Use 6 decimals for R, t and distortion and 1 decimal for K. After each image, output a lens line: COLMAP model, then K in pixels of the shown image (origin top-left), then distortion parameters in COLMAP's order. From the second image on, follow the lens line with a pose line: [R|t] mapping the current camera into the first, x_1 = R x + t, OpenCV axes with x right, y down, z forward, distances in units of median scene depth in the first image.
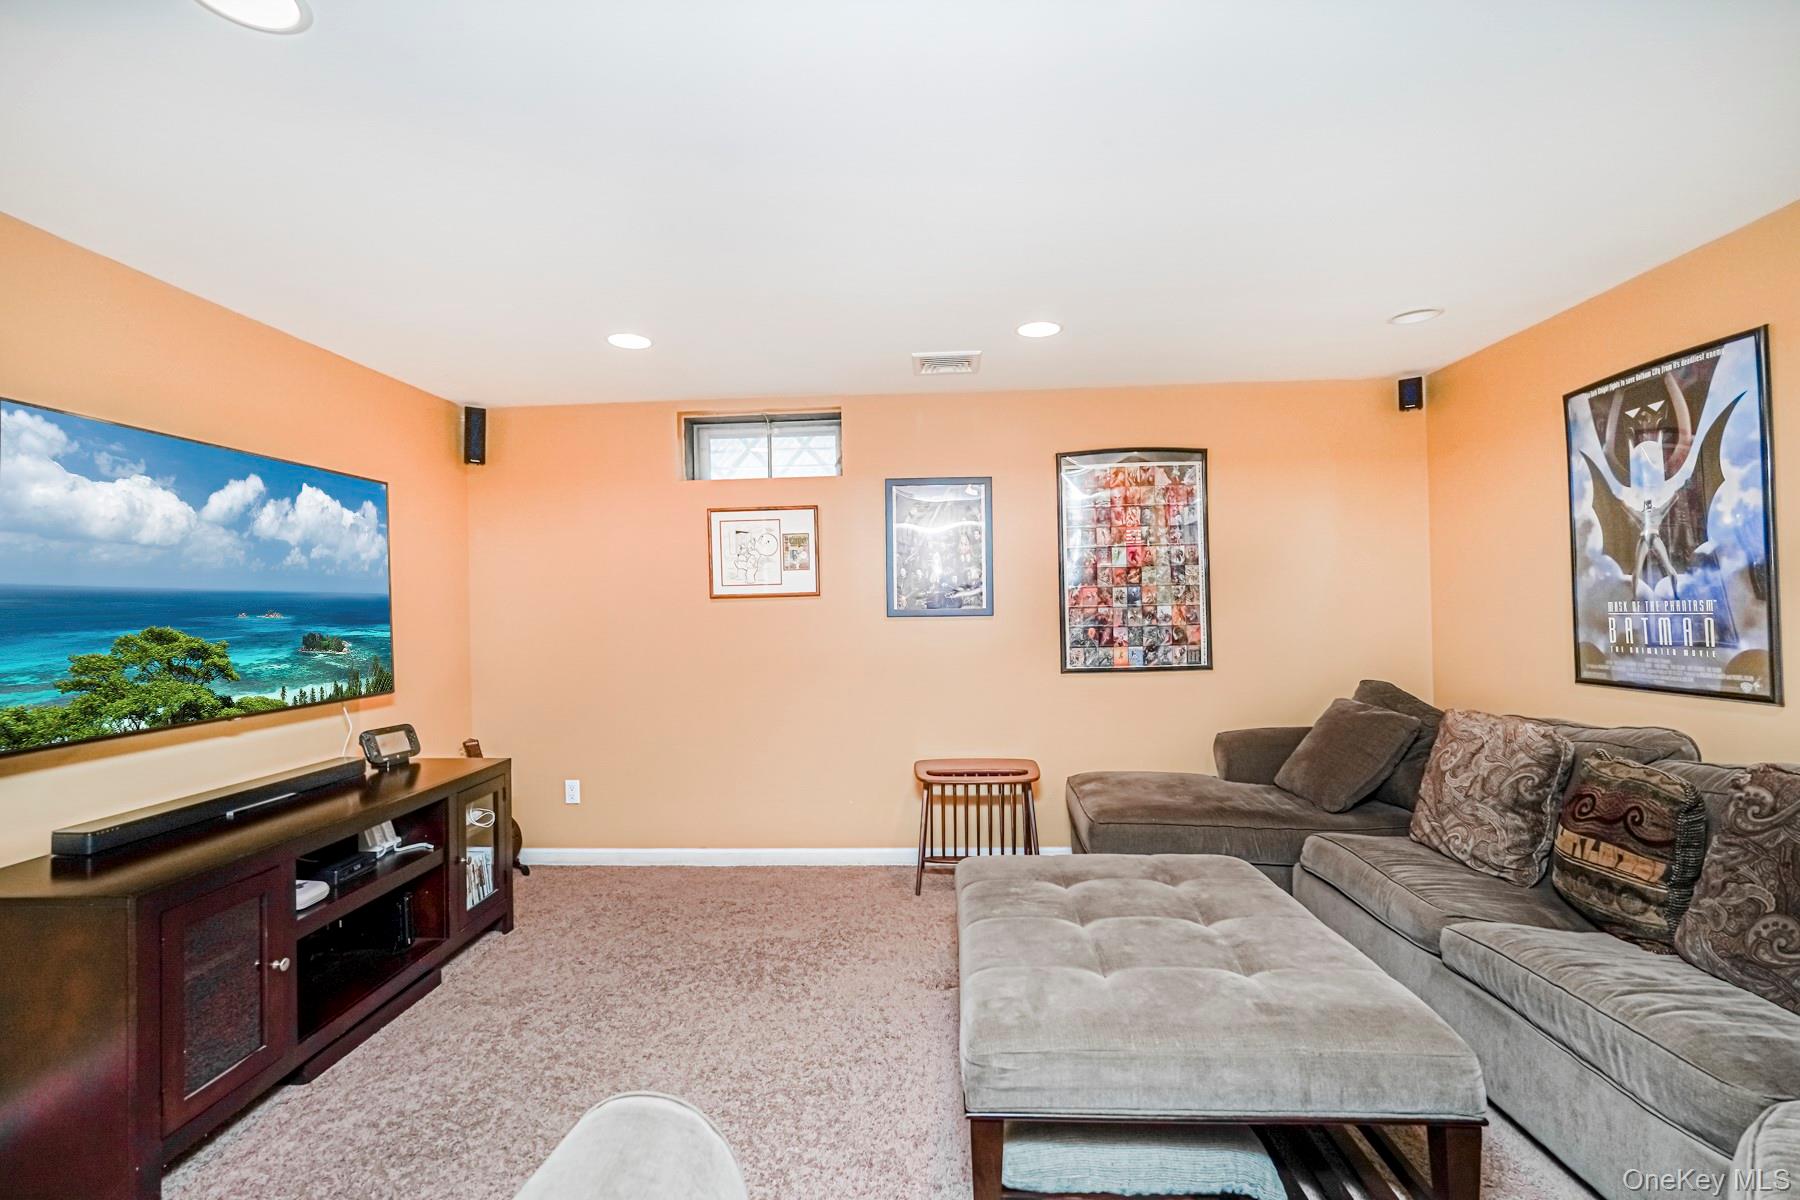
lens RADIAL K [[823.7, 0, 901.3], [0, 823.7, 595.7], [0, 0, 1]] dist [-0.014472, 0.007967]
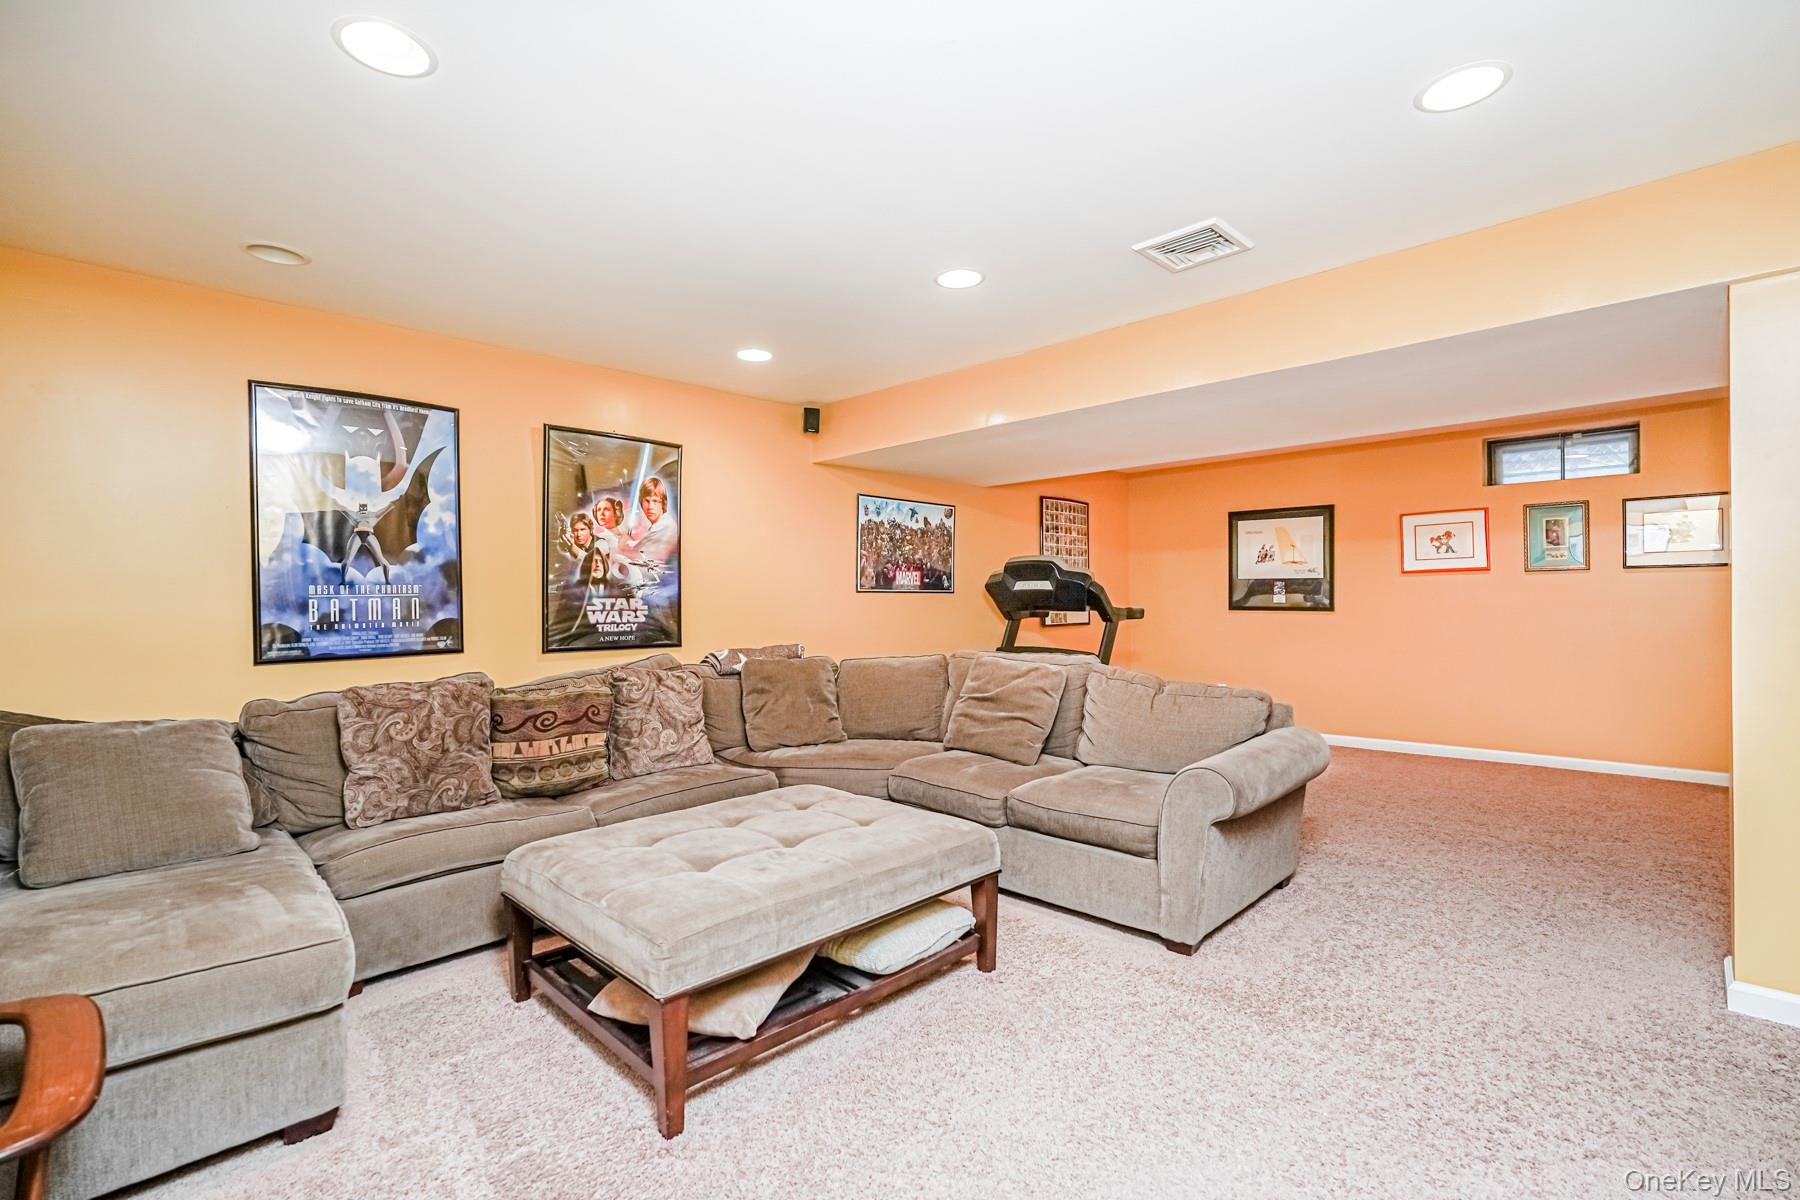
lens RADIAL K [[823.7, 0, 902.4], [0, 823.7, 603.4], [0, 0, 1]] dist [-0.014472, 0.007967]
pose [[-0.747634, 0.026976, 0.663563, -0.548661], [0.017139, 0.999626, -0.021327, 0.079076], [-0.663890, -0.004572, -0.747816, 1.473883]]
